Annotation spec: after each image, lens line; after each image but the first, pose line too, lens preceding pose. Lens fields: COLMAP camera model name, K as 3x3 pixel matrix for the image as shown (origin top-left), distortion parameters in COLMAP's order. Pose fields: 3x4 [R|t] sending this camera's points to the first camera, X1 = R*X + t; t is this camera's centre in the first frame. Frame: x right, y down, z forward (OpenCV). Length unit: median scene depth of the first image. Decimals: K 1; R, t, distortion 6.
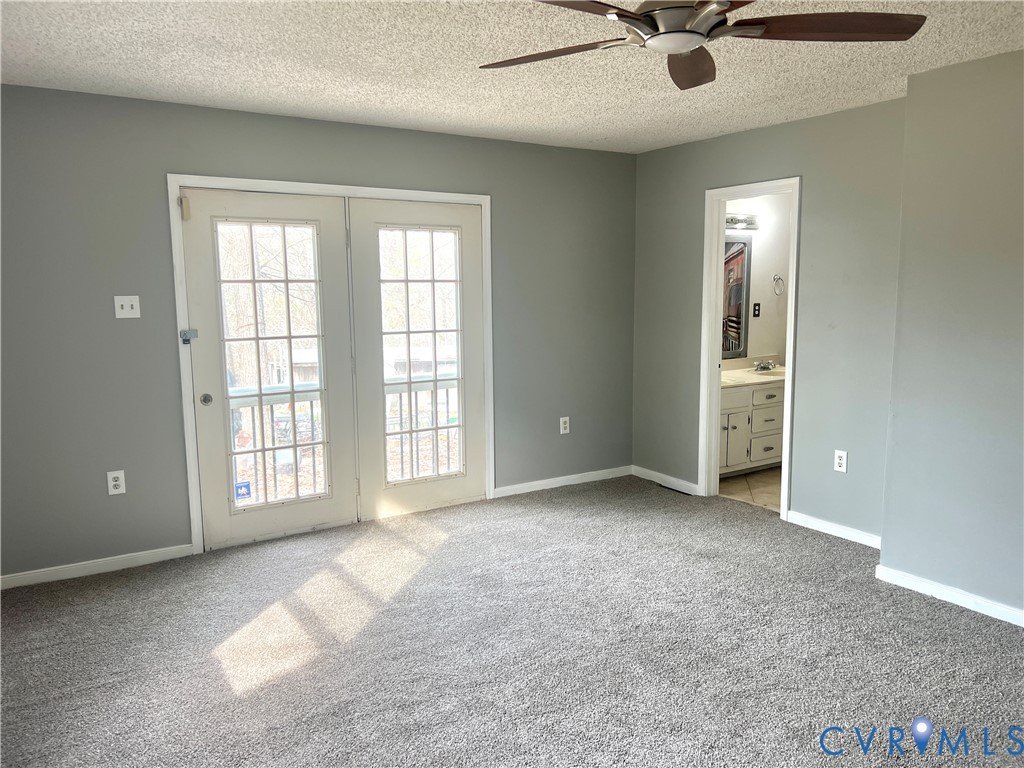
lens RADIAL K [[771.8, 0, 512.6], [0, 771.8, 385.9], [0, 0, 1]] dist [0.012316, -0.021092]
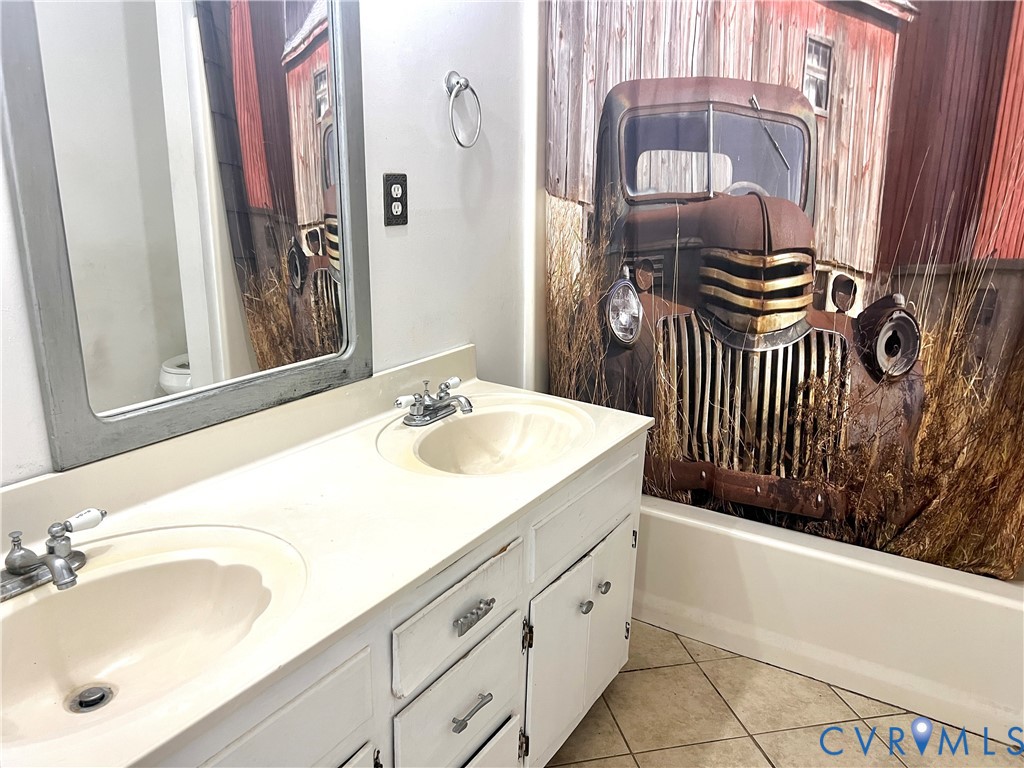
lens RADIAL K [[771.8, 0, 513.0], [0, 771.8, 381.1], [0, 0, 1]] dist [0.012316, -0.021092]
pose [[0.910263, -0.099724, 0.401842, 0.237686], [0.042913, 0.988056, 0.147997, -0.073542], [-0.411801, -0.117473, 0.903670, 0.729500]]
